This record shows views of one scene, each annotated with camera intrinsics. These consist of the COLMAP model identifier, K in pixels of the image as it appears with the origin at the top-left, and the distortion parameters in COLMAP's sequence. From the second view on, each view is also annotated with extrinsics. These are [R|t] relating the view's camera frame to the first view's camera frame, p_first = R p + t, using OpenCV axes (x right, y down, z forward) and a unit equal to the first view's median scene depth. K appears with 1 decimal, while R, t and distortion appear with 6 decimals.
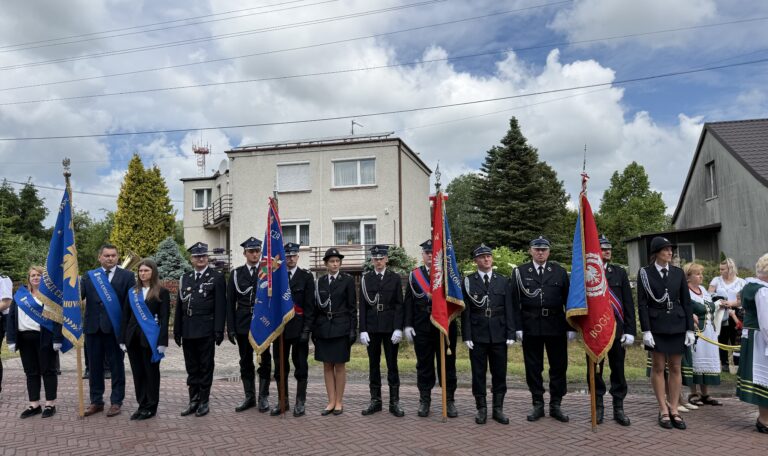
lens RADIAL K [[557.9, 0, 368.7], [0, 557.9, 225.5], [0, 0, 1]] dist [0.089162, -0.195347]
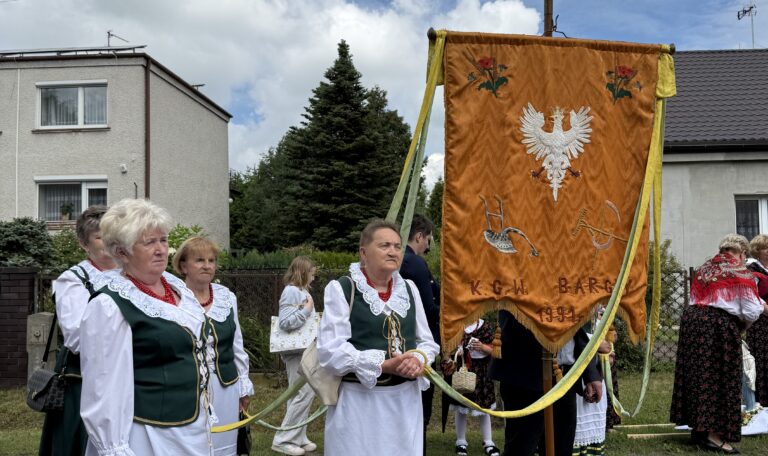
lens RADIAL K [[728.7, 0, 395.5], [0, 728.7, 227.3], [0, 0, 1]] dist [0.158190, -0.373541]
pose [[0.974847, 0.010449, 0.222631, 0.128041], [-0.018264, 0.999286, 0.033075, 0.006727], [-0.222126, -0.036309, 0.974342, 0.097027]]
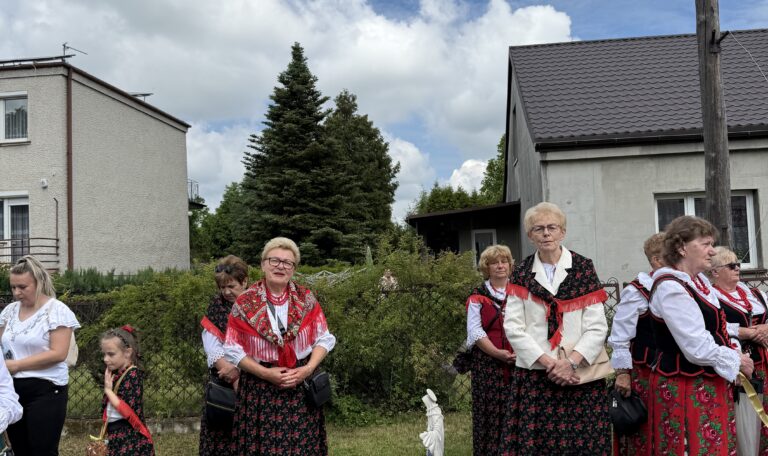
lens RADIAL K [[728.7, 0, 395.5], [0, 728.7, 227.3], [0, 0, 1]] dist [0.158190, -0.373541]
pose [[0.984908, -0.011537, 0.172696, 0.232994], [0.007881, 0.999730, 0.021842, 0.006435], [-0.172901, -0.020152, 0.984733, 0.127167]]
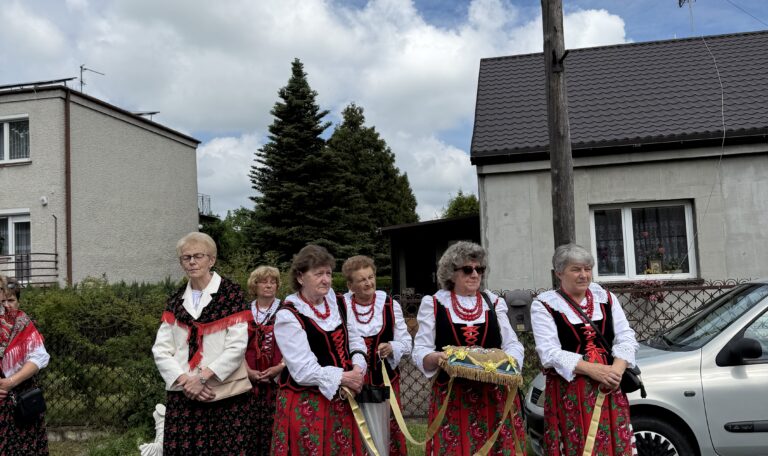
lens RADIAL K [[728.7, 0, 395.5], [0, 728.7, 227.3], [0, 0, 1]] dist [0.158190, -0.373541]
pose [[0.994802, -0.022995, 0.099199, 0.300521], [0.022052, 0.999701, 0.010592, 0.003541], [-0.099413, -0.008350, 0.995011, 0.108232]]
